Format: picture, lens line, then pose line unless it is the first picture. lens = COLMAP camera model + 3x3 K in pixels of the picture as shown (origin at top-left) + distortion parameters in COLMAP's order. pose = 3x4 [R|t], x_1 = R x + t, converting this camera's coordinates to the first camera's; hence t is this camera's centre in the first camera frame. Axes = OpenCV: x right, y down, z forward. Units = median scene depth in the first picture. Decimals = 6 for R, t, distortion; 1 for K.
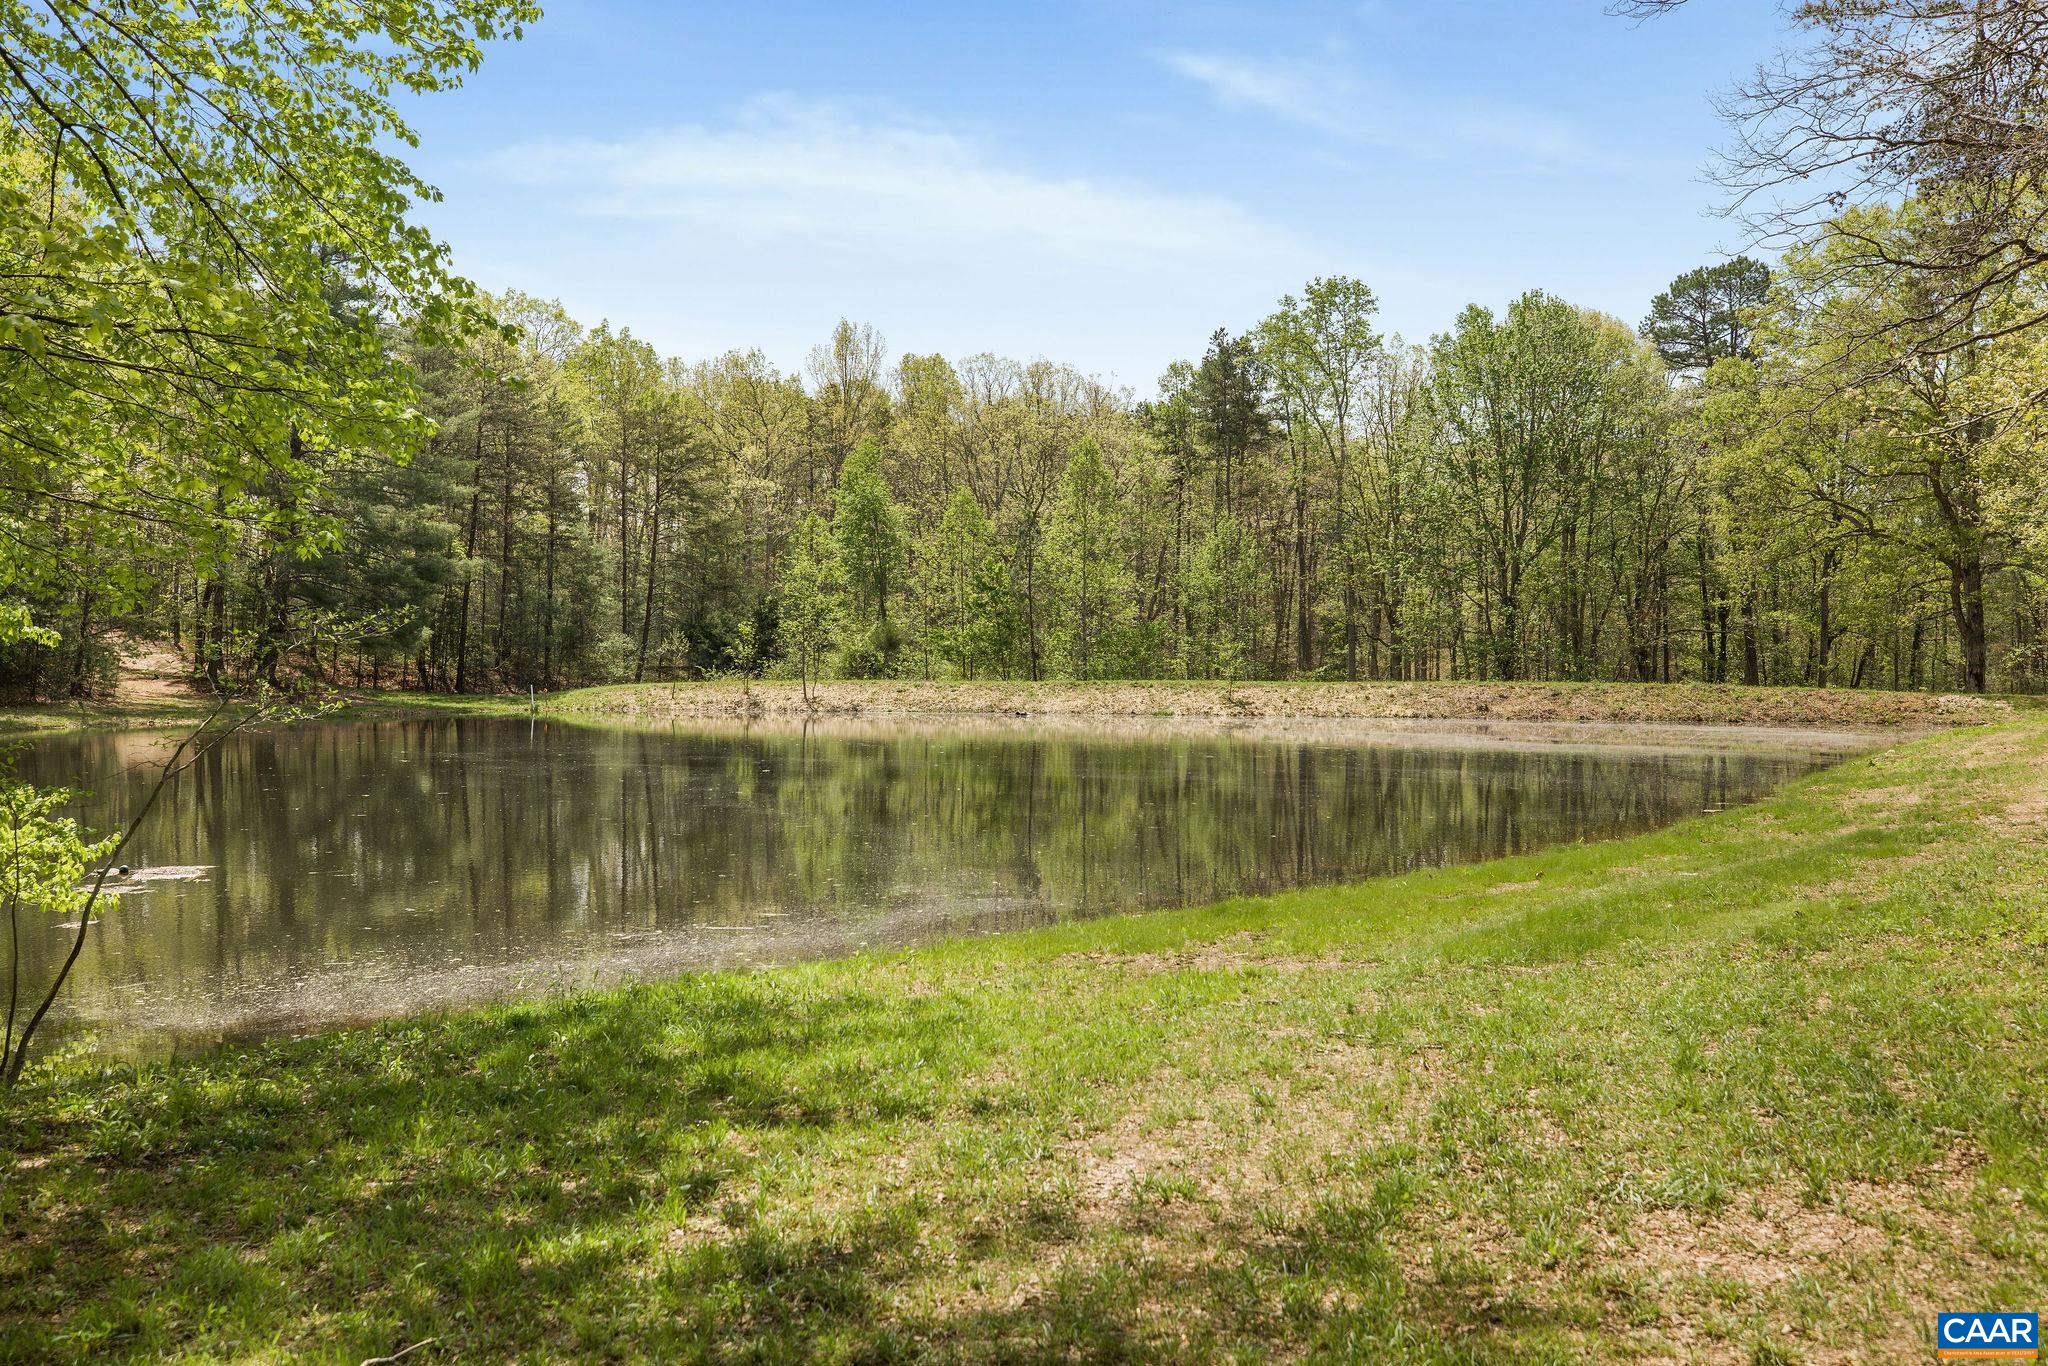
lens RADIAL K [[1975.4, 0, 1022.0], [0, 1975.4, 674.4], [0, 0, 1]] dist [0.002249, 0.000000]
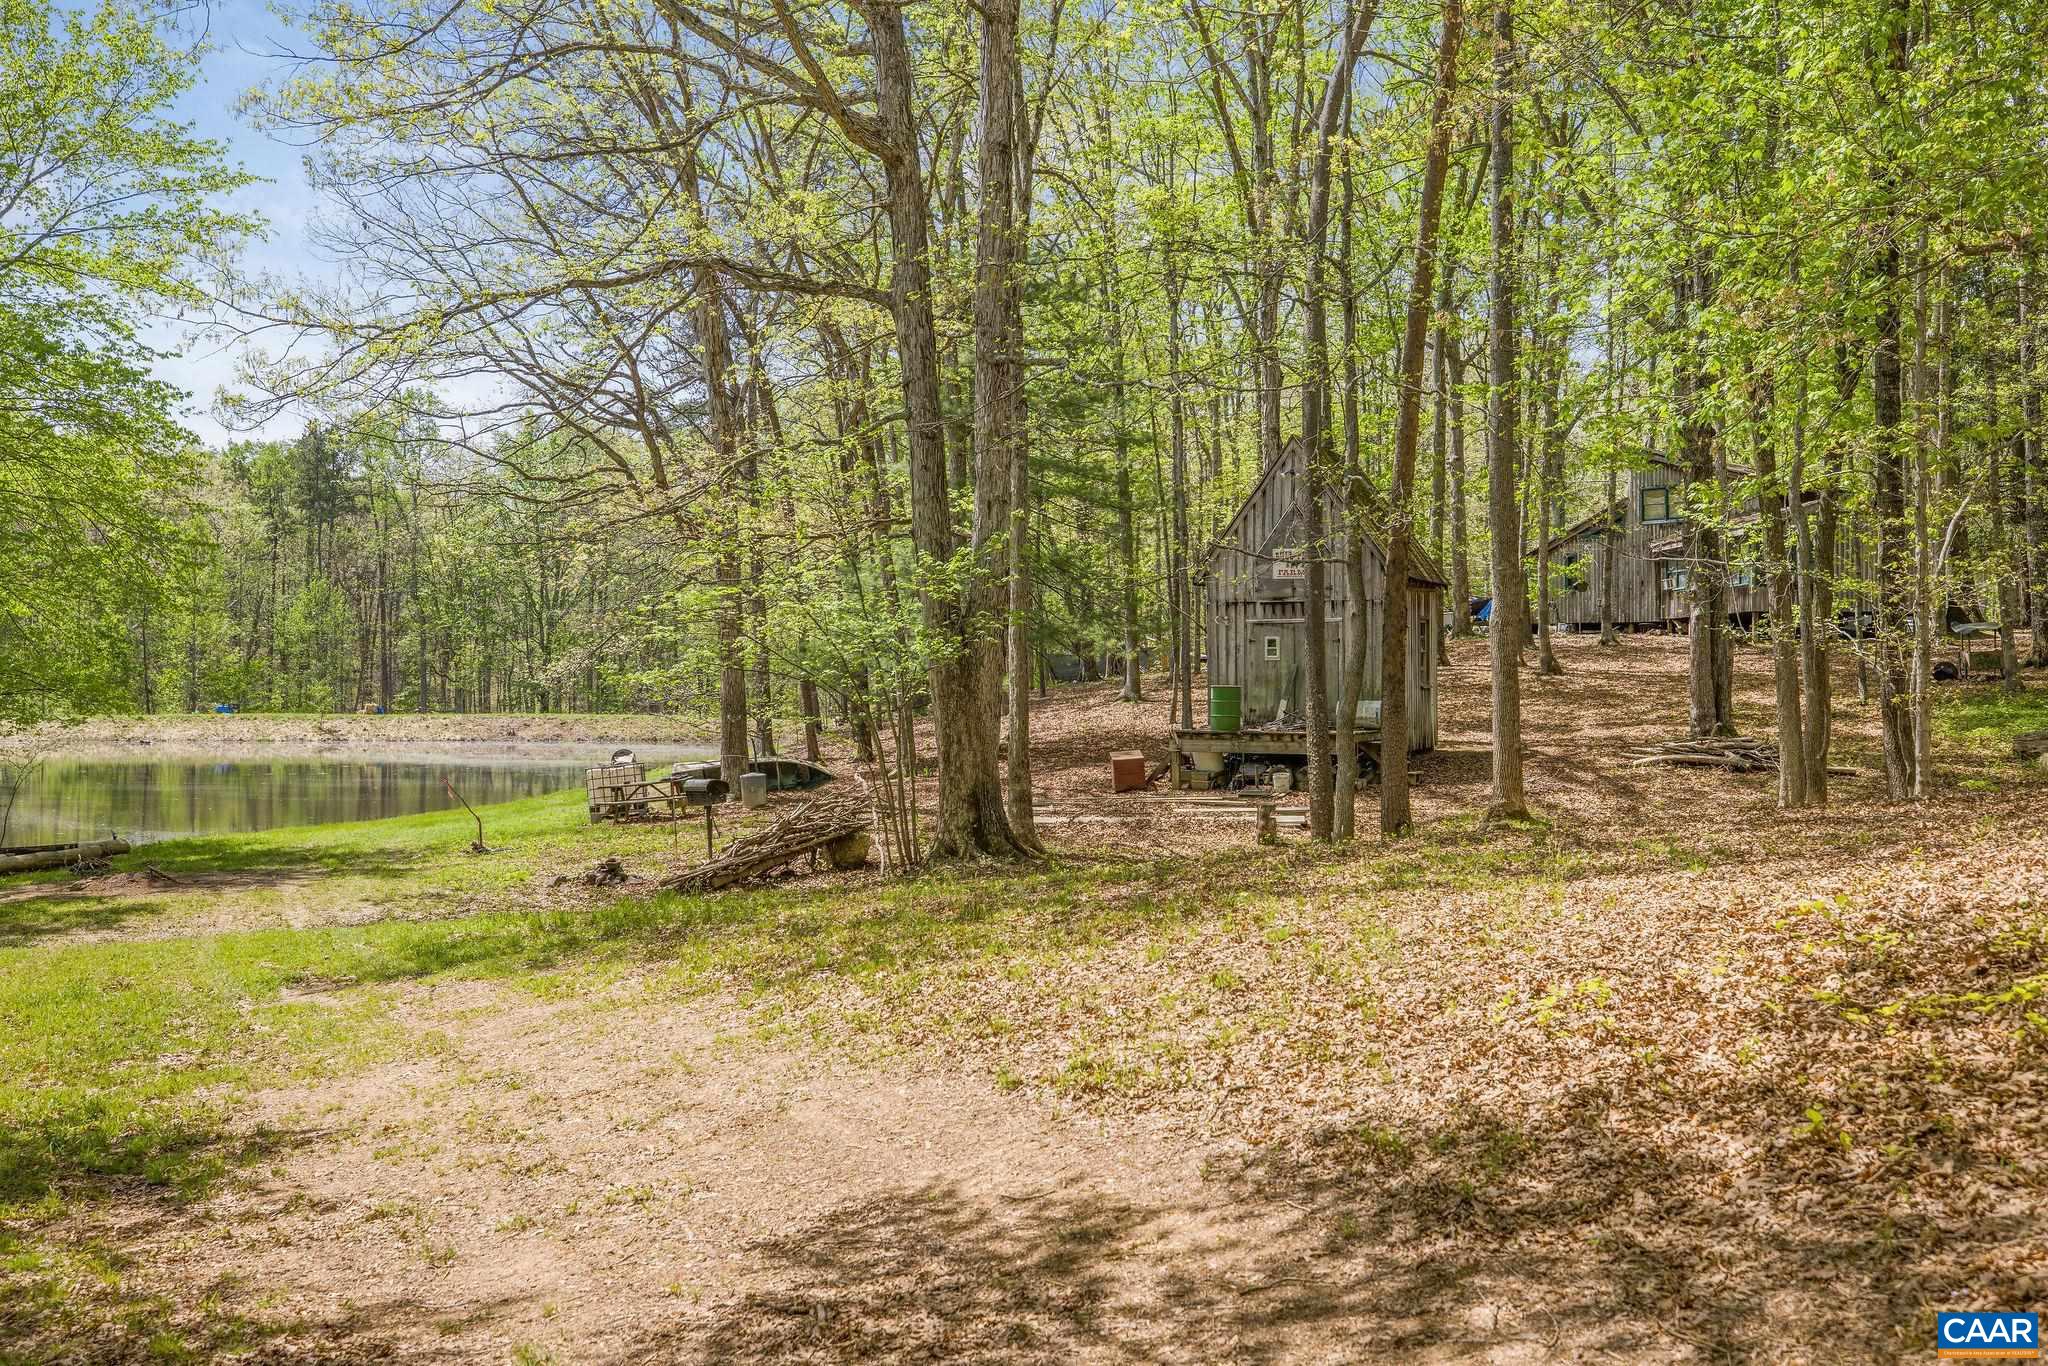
lens RADIAL K [[1975.4, 0, 1025.8], [0, 1975.4, 663.1], [0, 0, 1]] dist [0.002249, 0.000000]
pose [[0.900474, 0.006965, 0.434854, -0.035688], [-0.000154, 0.999877, -0.015695, -0.008089], [-0.434910, 0.014066, 0.900364, -0.311952]]
